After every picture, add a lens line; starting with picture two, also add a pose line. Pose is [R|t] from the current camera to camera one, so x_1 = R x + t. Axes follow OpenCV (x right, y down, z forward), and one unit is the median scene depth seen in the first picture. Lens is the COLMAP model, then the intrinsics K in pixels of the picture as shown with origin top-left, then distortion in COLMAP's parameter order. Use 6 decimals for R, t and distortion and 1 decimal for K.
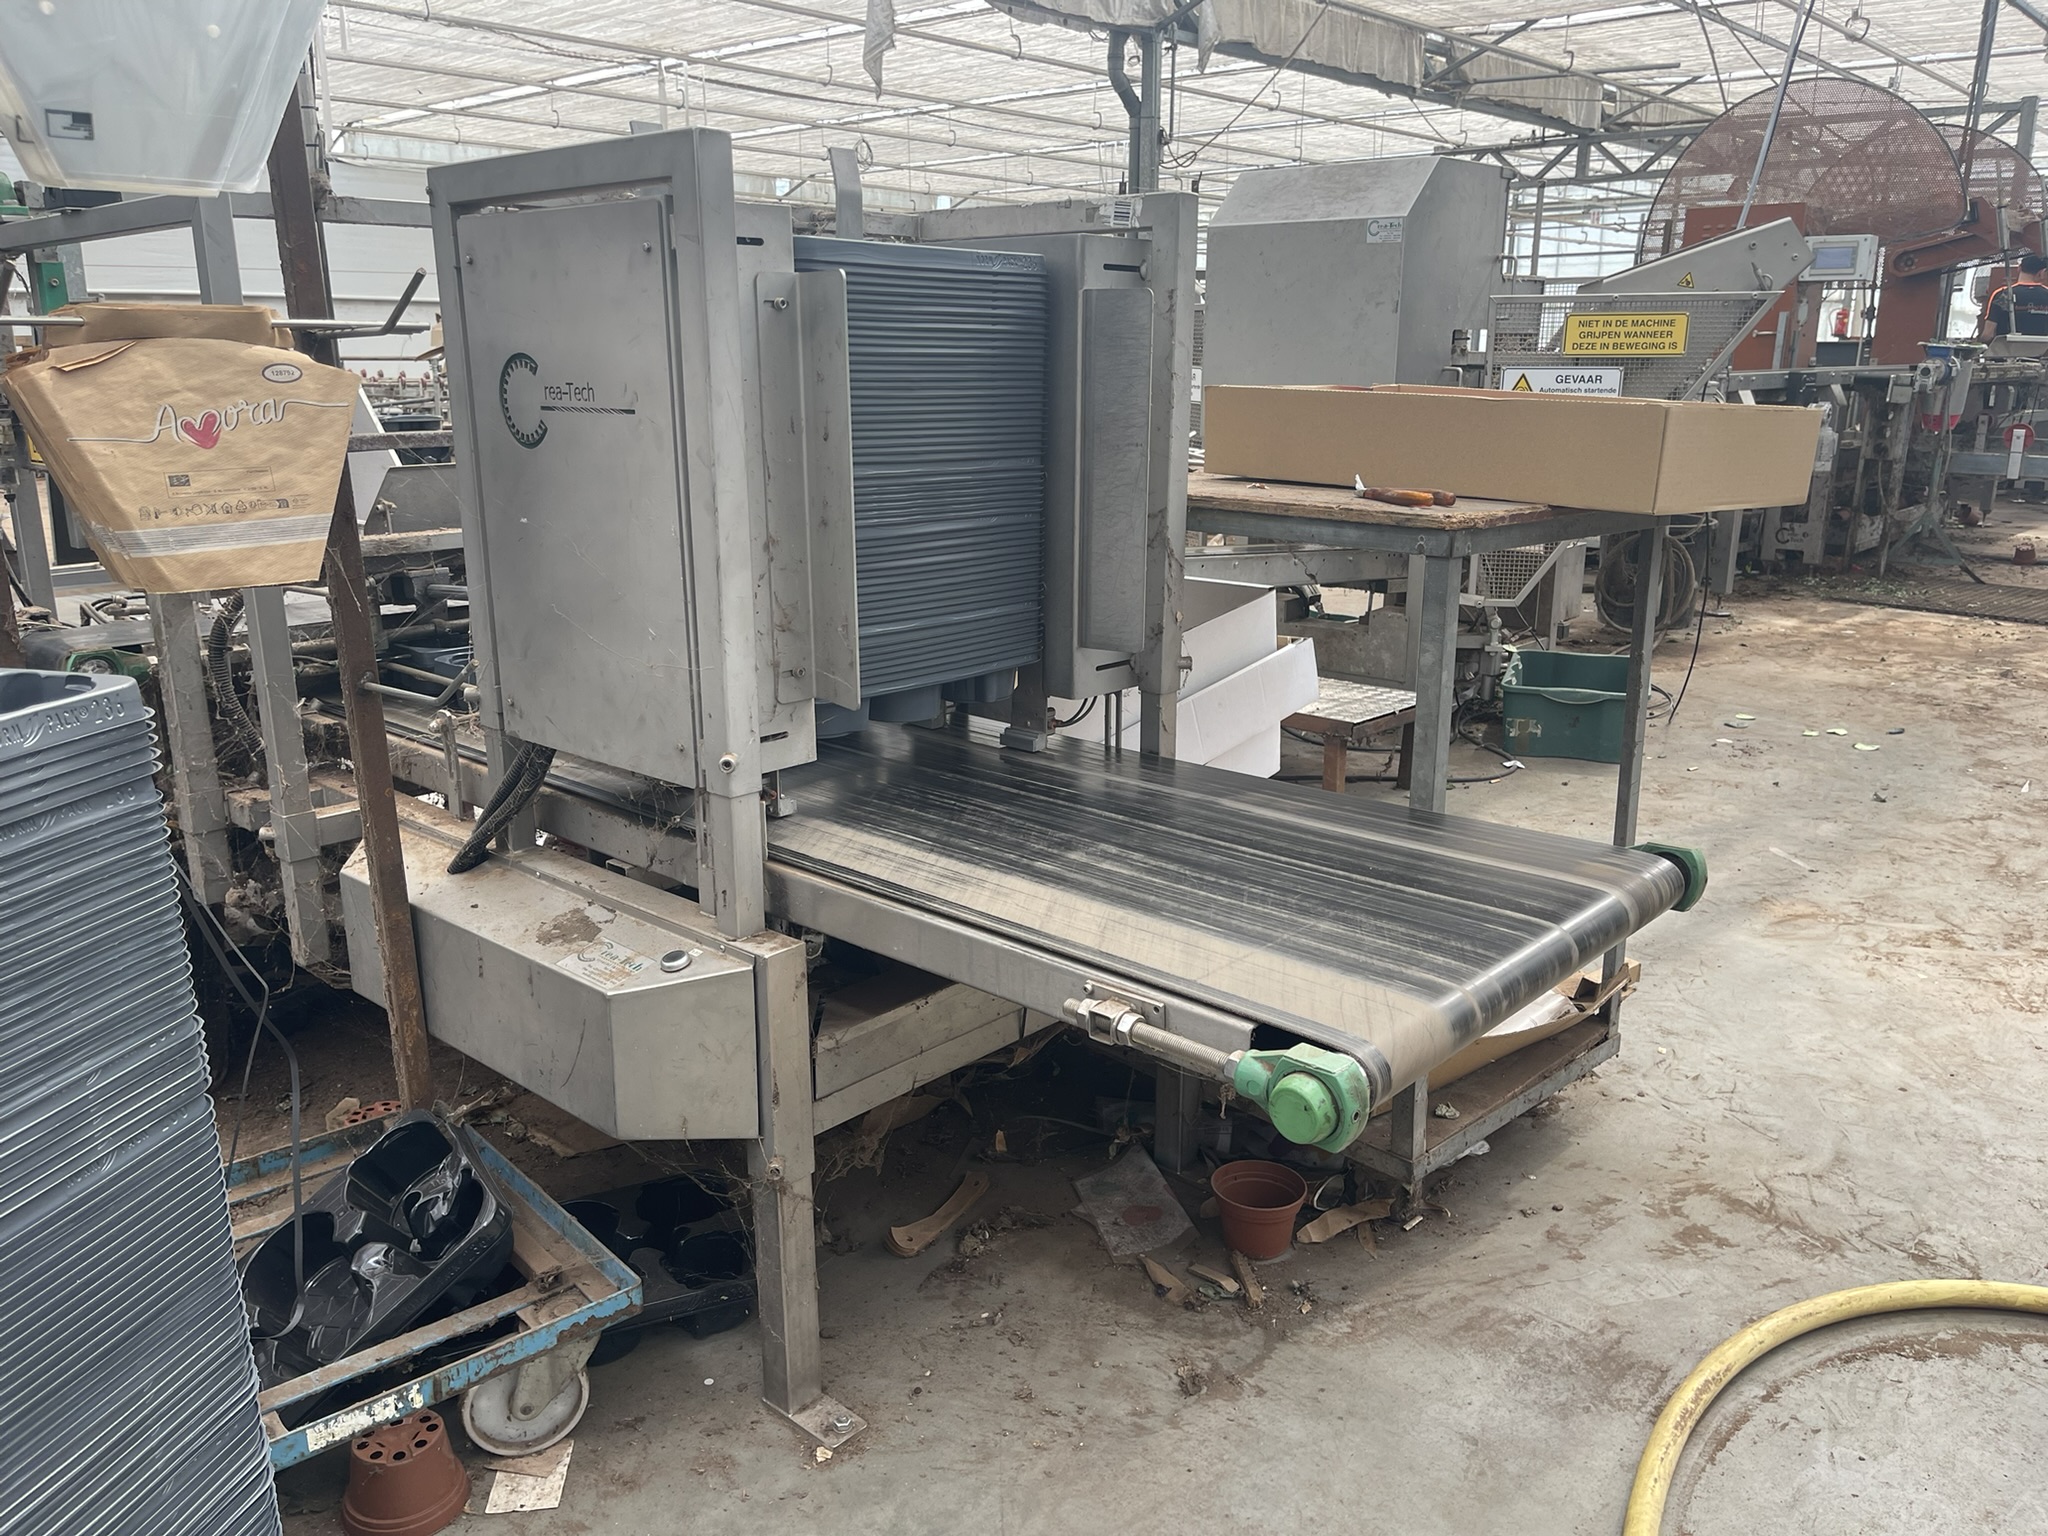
lens RADIAL K [[1558.3, 0, 1033.5], [0, 1558.3, 746.9], [0, 0, 1]] dist [0.075871, -0.111444]
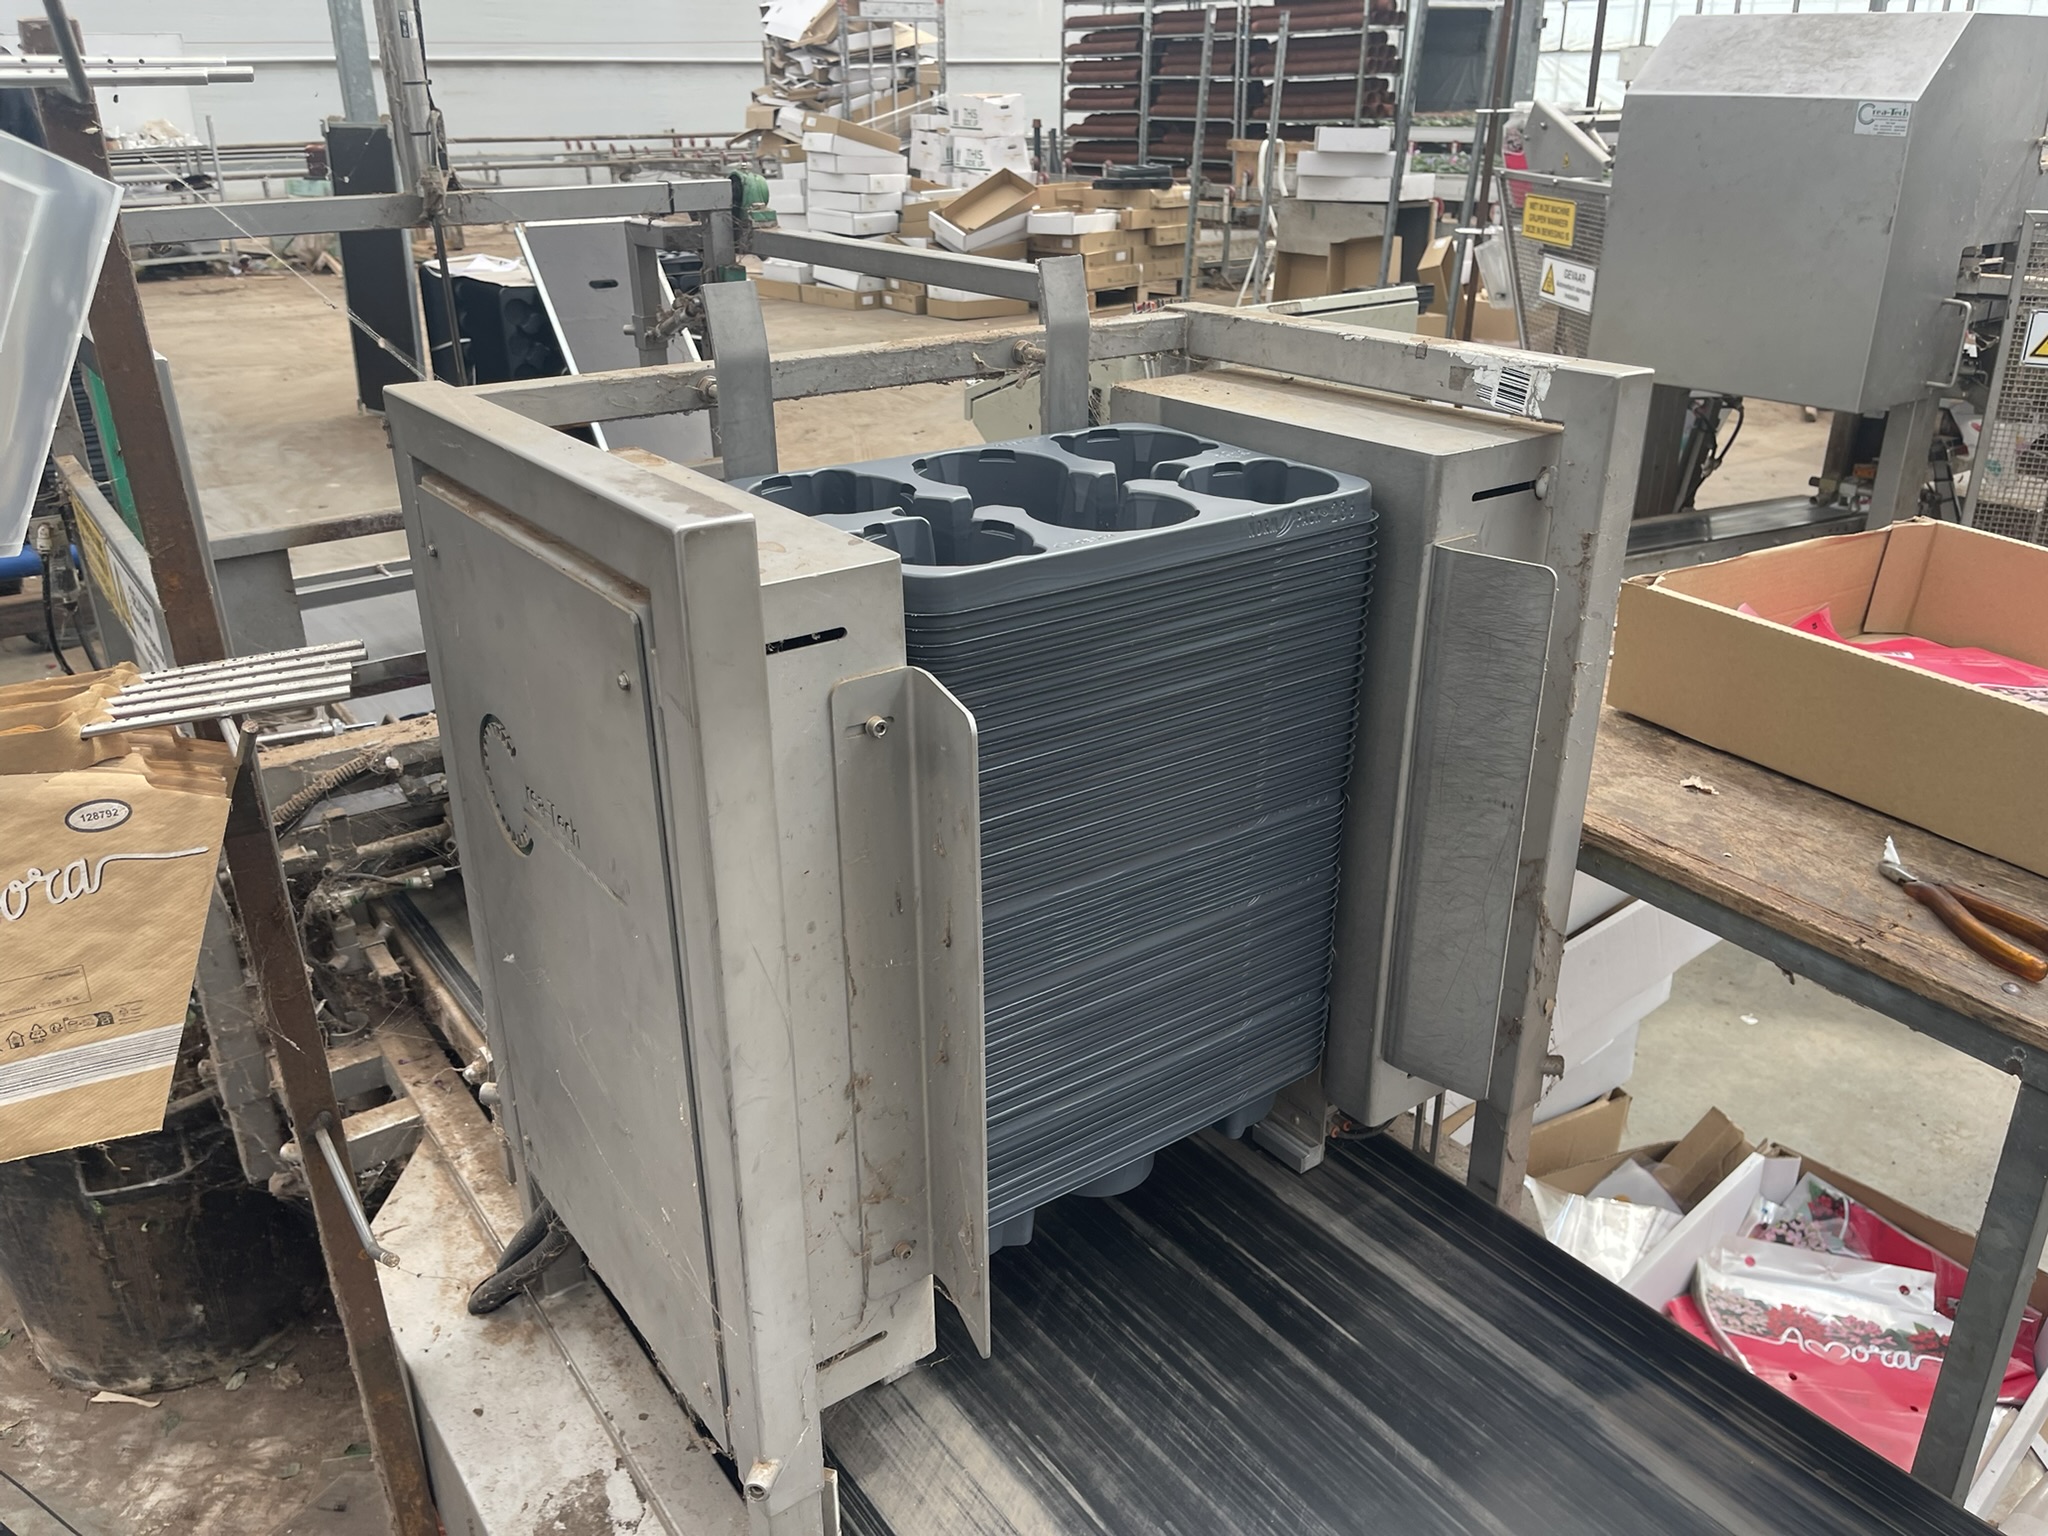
lens RADIAL K [[1558.3, 0, 1007.9], [0, 1558.3, 732.3], [0, 0, 1]] dist [0.075871, -0.111444]
pose [[0.975906, 0.075022, -0.204888, 0.000654], [-0.044542, 0.987755, 0.149520, -0.136560], [0.213597, -0.136791, 0.967298, 0.171615]]
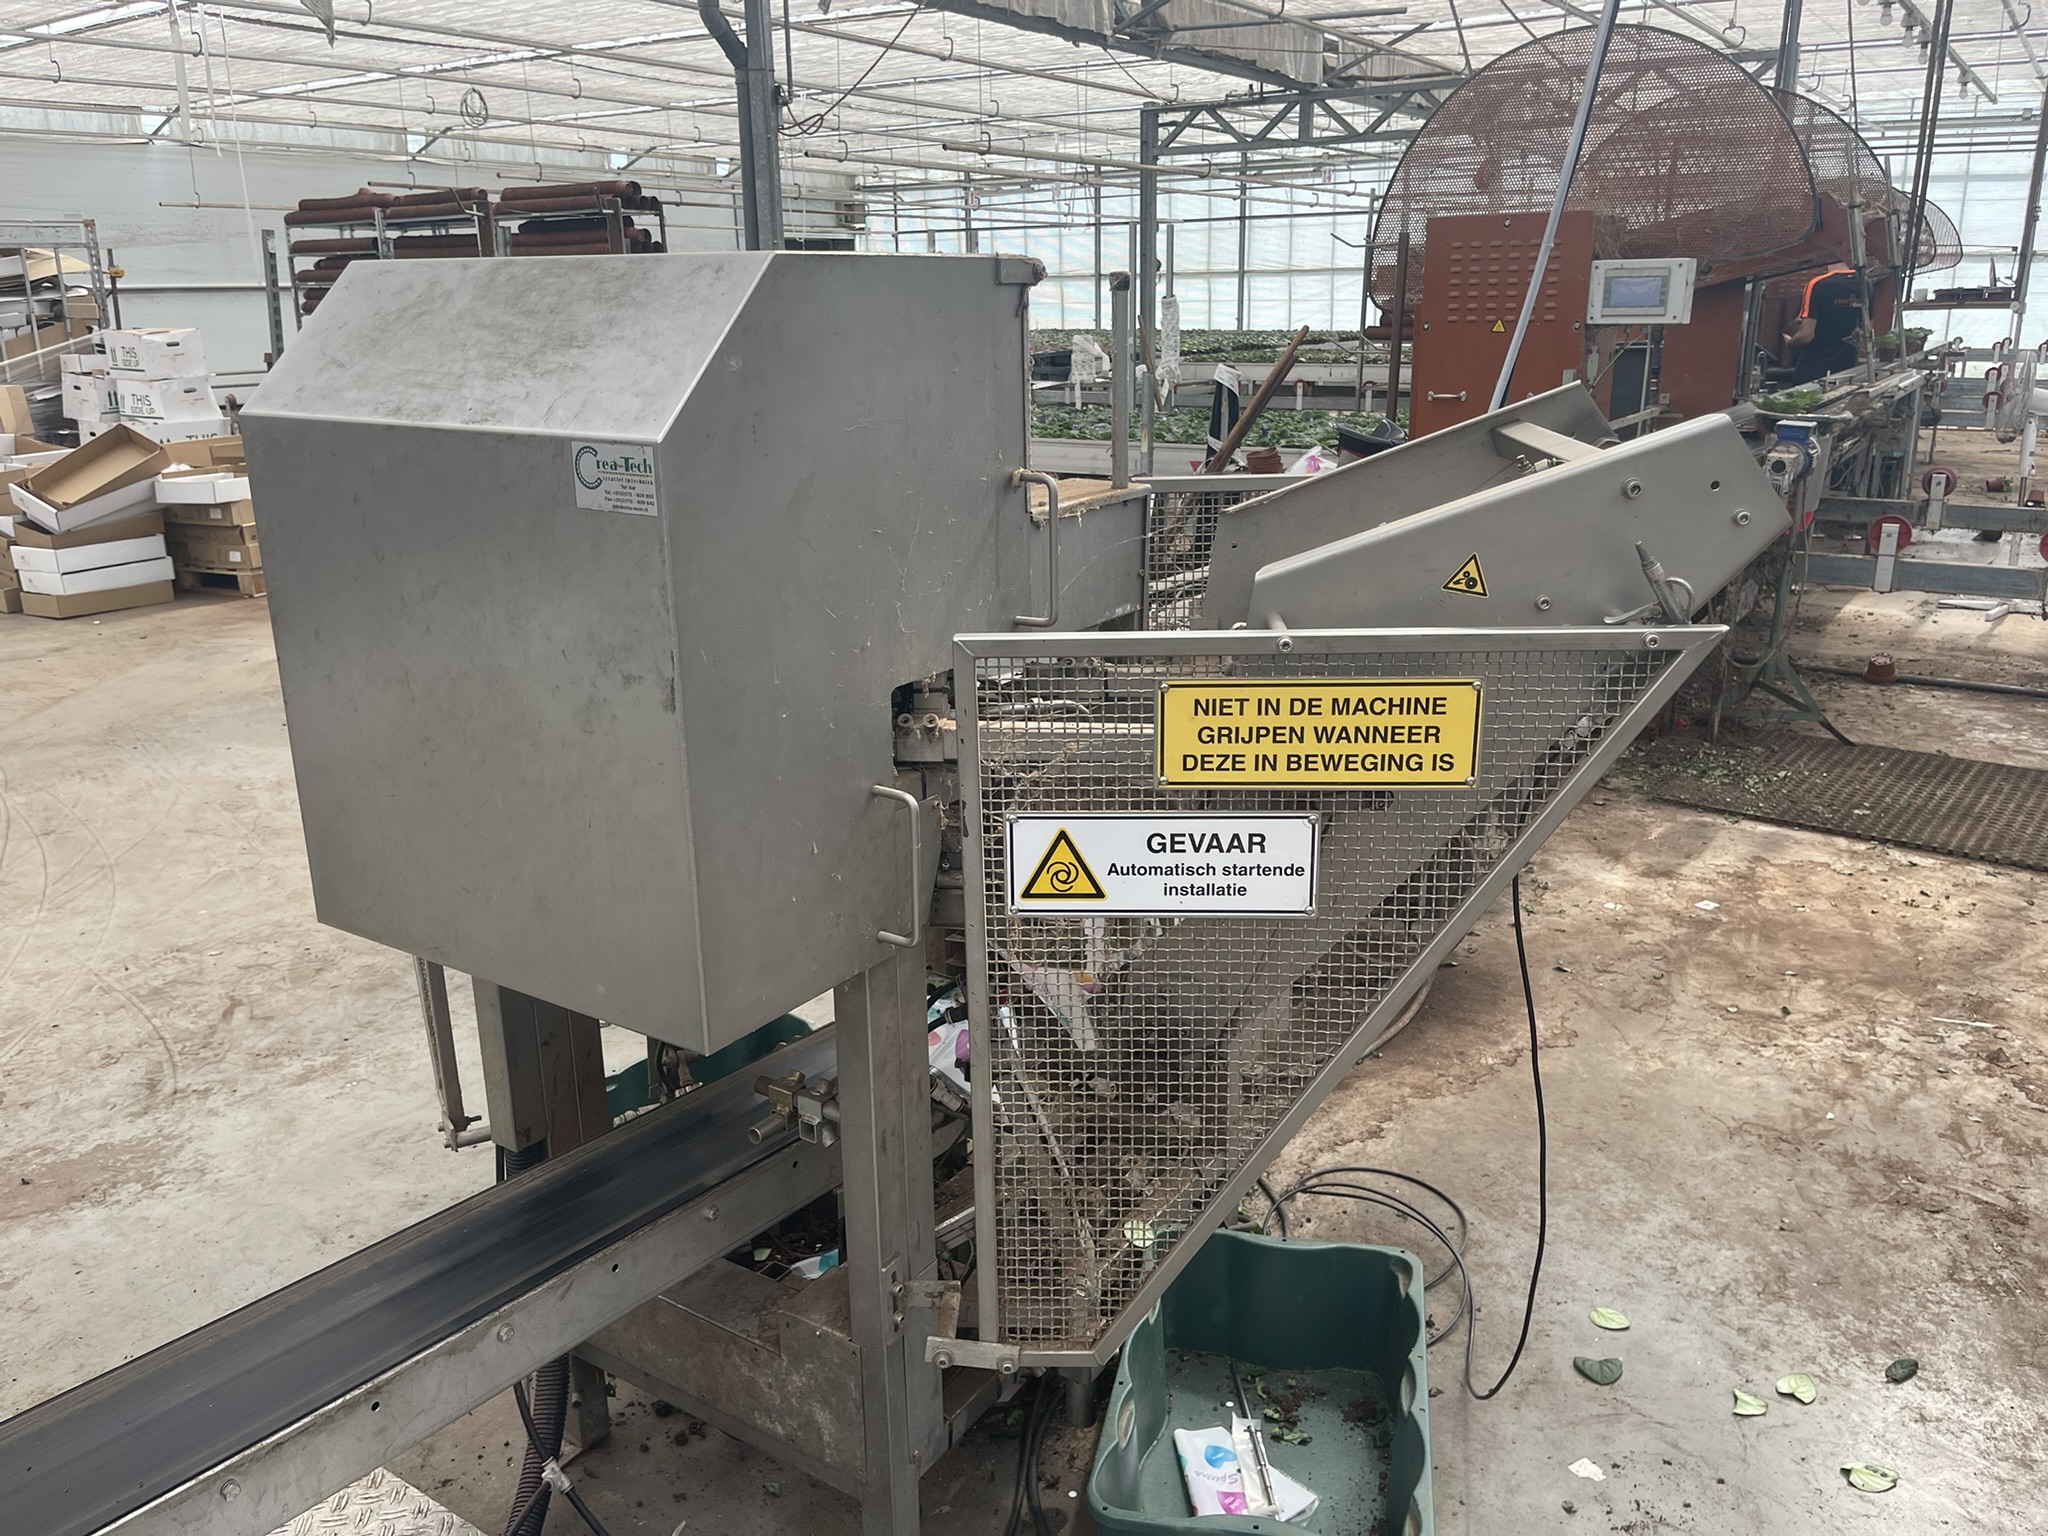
lens RADIAL K [[1558.3, 0, 1046.6], [0, 1558.3, 713.5], [0, 0, 1]] dist [0.075871, -0.111444]
pose [[0.987923, -0.055327, 0.144728, 0.256171], [0.053447, 0.998429, 0.016850, -0.271391], [-0.145433, -0.008911, 0.989328, 0.637166]]
